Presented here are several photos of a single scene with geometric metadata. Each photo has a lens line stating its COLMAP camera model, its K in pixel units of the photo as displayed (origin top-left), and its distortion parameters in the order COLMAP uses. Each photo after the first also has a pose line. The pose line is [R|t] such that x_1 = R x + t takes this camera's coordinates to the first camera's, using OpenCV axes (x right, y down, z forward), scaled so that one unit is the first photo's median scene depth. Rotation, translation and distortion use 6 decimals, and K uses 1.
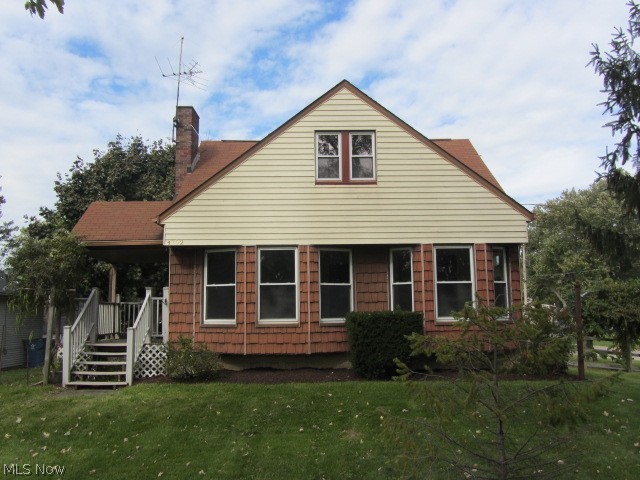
lens RADIAL K [[601.1, 0, 320.0], [0, 601.1, 240.0], [0, 0, 1]] dist [-0.010737, 0.020485]
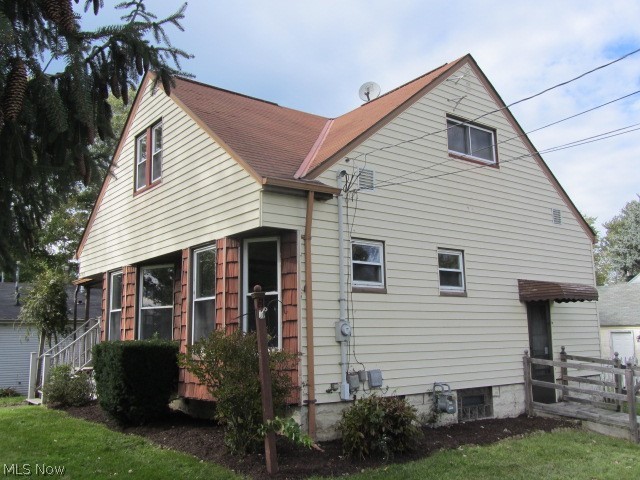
lens RADIAL K [[601.1, 0, 320.0], [0, 601.1, 240.0], [0, 0, 1]] dist [-0.010737, 0.020485]
pose [[0.601880, -0.128085, -0.788248, 0.845926], [0.109963, 0.990944, -0.077058, 0.070257], [0.790980, -0.040298, 0.610514, 0.661565]]
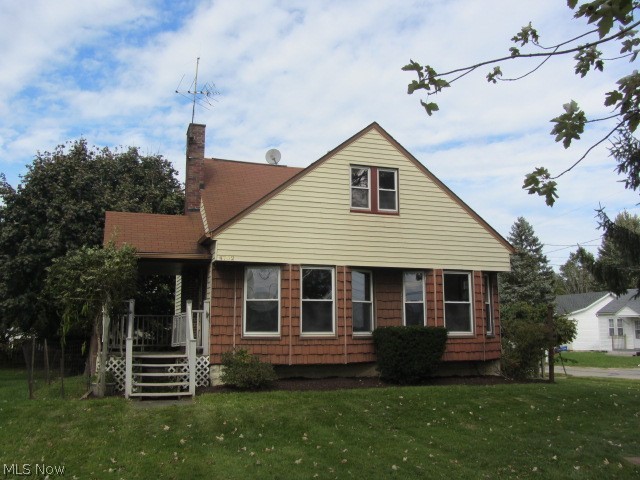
lens RADIAL K [[601.1, 0, 320.0], [0, 601.1, 240.0], [0, 0, 1]] dist [-0.010737, 0.020485]
pose [[0.950340, 0.055680, 0.306192, -0.396749], [-0.047116, 0.998266, -0.035295, 0.001871], [-0.307627, 0.019116, 0.951315, -0.047891]]
